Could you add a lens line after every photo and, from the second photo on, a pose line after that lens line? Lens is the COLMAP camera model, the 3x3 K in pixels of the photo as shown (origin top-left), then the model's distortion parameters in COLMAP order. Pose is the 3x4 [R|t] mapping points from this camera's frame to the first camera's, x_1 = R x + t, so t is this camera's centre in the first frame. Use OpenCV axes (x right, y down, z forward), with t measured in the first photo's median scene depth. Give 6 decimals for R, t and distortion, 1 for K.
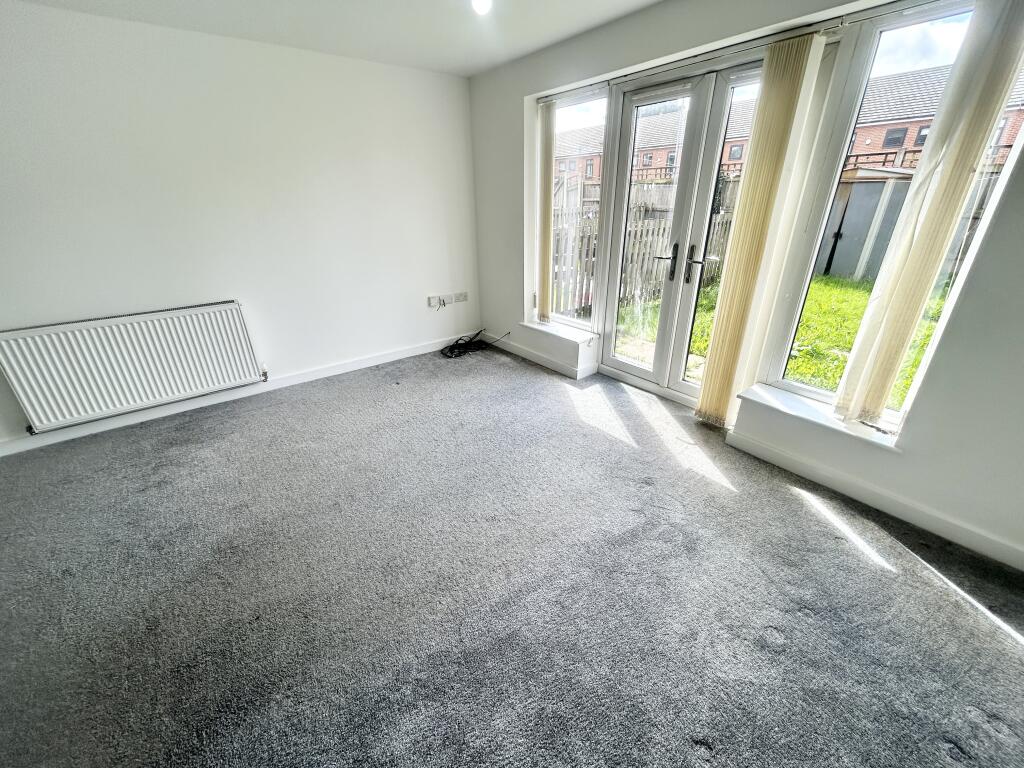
lens RADIAL K [[413.5, 0, 510.8], [0, 413.5, 388.9], [0, 0, 1]] dist [-0.002176, 0.000261]
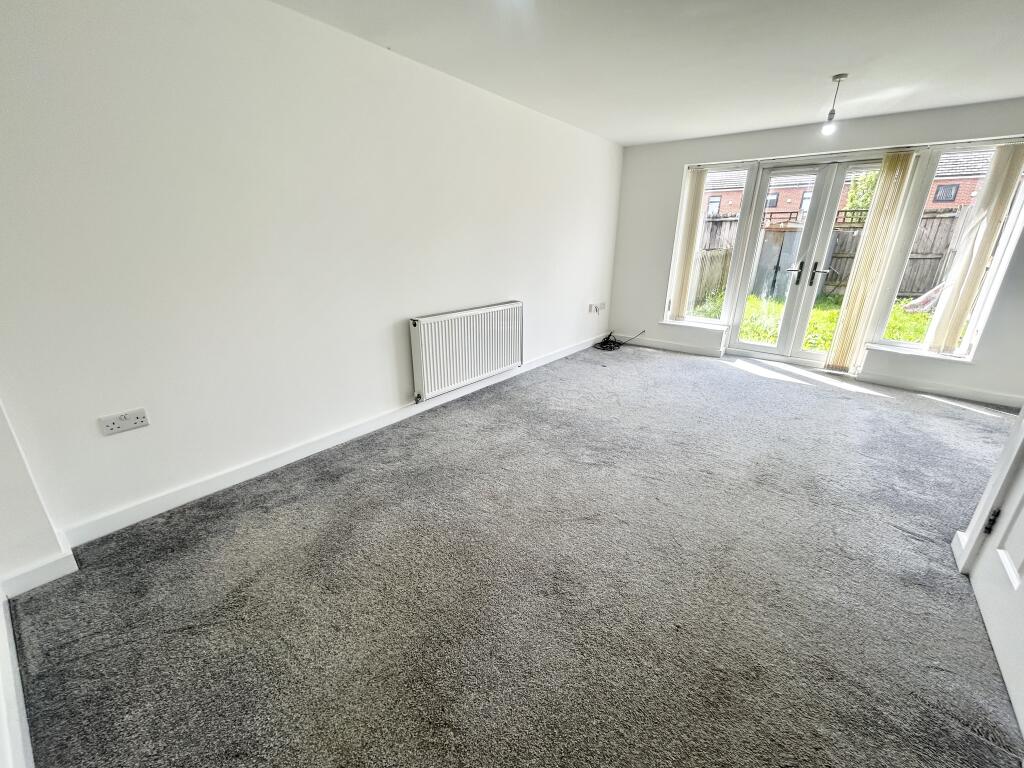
lens RADIAL K [[413.5, 0, 506.3], [0, 413.5, 388.3], [0, 0, 1]] dist [-0.002176, 0.000261]
pose [[0.972037, -0.057049, 0.227791, -0.924809], [0.077411, 0.993665, -0.081475, 0.147445], [-0.221700, 0.096830, 0.970295, -0.202296]]
